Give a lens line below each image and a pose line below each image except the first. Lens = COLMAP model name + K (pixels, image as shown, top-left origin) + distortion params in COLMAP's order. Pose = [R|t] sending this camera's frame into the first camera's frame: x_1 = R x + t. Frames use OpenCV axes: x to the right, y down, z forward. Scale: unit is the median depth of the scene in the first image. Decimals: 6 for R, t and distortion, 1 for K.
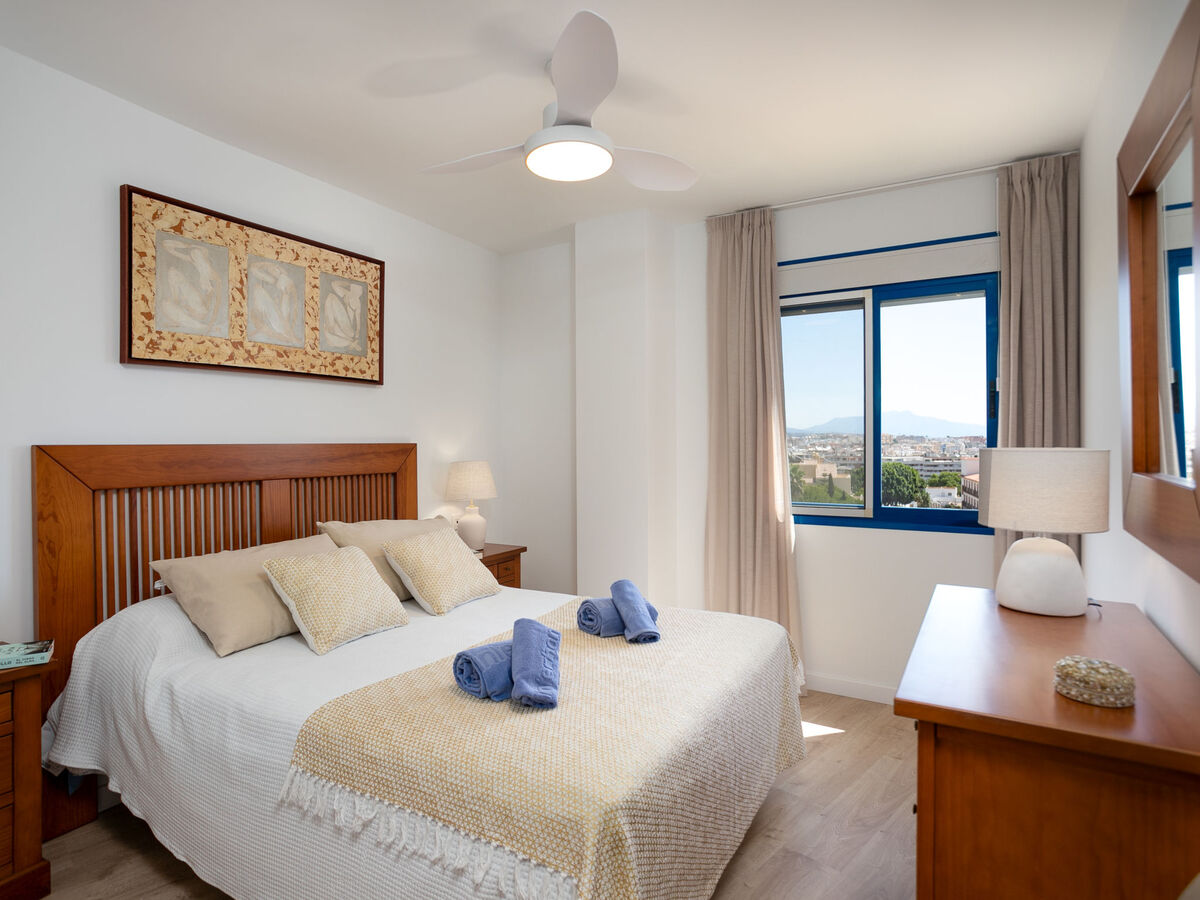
lens RADIAL K [[706.5, 0, 600.0], [0, 706.5, 450.0], [0, 0, 1]] dist [0.001132, 0.001292]
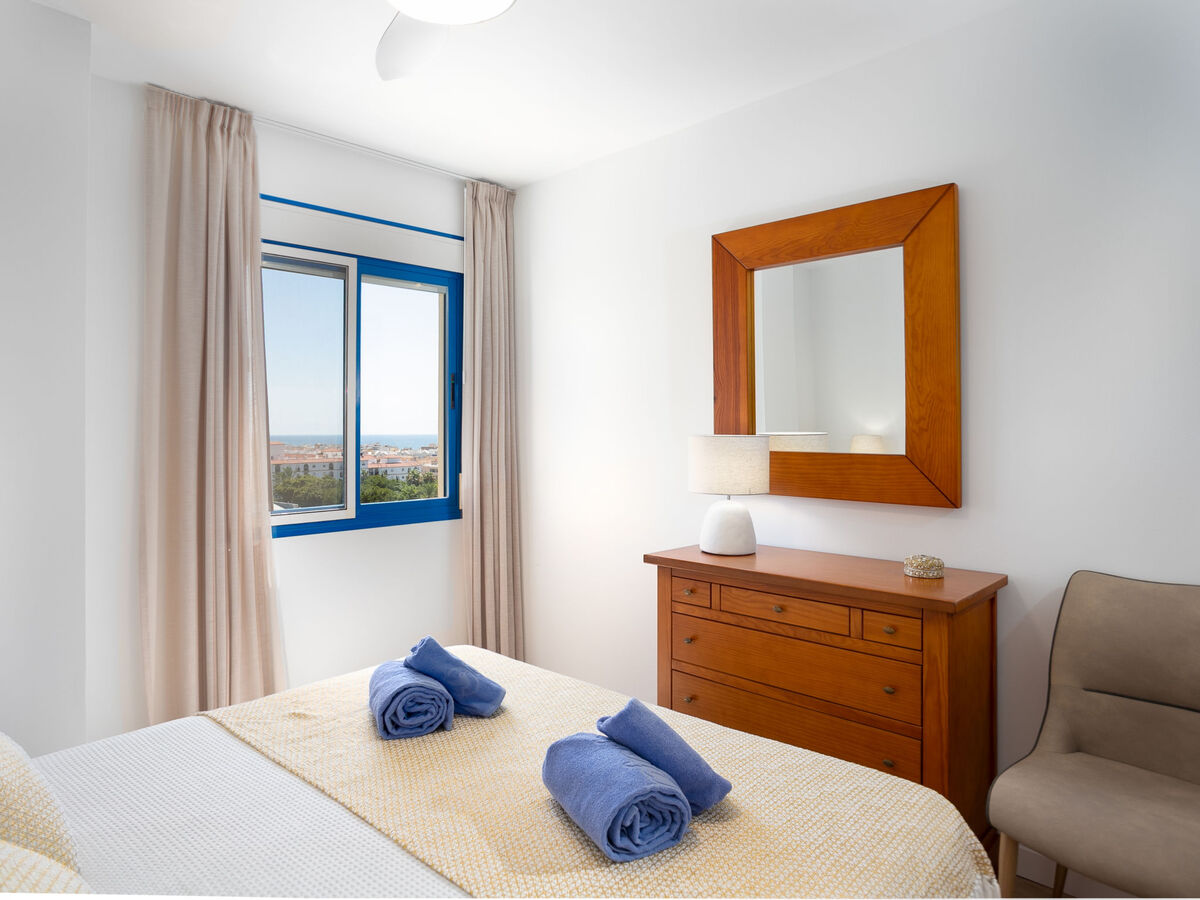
lens RADIAL K [[731.8, 0, 600.0], [0, 731.8, 450.0], [0, 0, 1]] dist [-0.003159, -0.000827]
pose [[0.261788, -0.029824, 0.964665, -1.118553], [0.014081, 0.999534, 0.027081, -0.026115], [-0.965023, 0.006494, 0.262086, 1.241128]]
